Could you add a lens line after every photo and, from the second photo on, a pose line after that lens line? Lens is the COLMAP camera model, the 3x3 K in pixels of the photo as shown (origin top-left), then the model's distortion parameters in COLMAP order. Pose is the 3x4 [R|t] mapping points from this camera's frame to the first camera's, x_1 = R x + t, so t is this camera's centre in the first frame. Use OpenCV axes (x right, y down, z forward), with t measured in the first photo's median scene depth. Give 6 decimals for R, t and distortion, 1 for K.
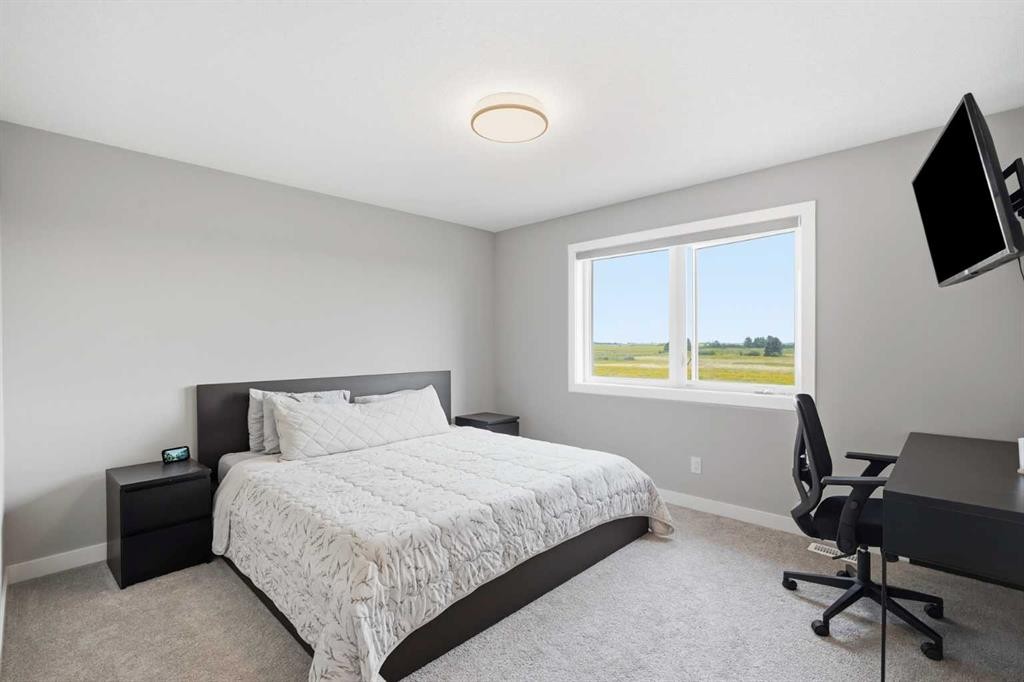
lens RADIAL K [[475.7, 0, 512.3], [0, 475.7, 332.4], [0, 0, 1]] dist [-0.002841, -0.000450]
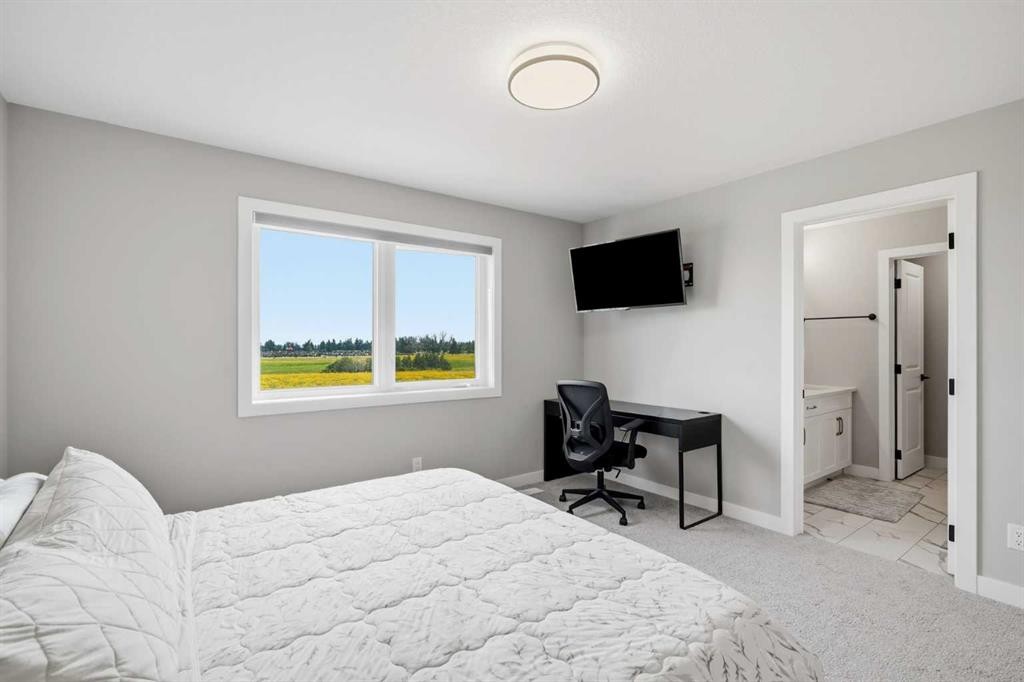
lens RADIAL K [[464.1, 0, 512.0], [0, 464.1, 341.0], [0, 0, 1]] dist [0.000147, 0.000172]
pose [[0.156855, 0.004982, 0.987609, -0.522495], [-0.021705, 0.999763, -0.001596, 0.011567], [-0.987383, -0.021186, 0.156926, 0.597098]]
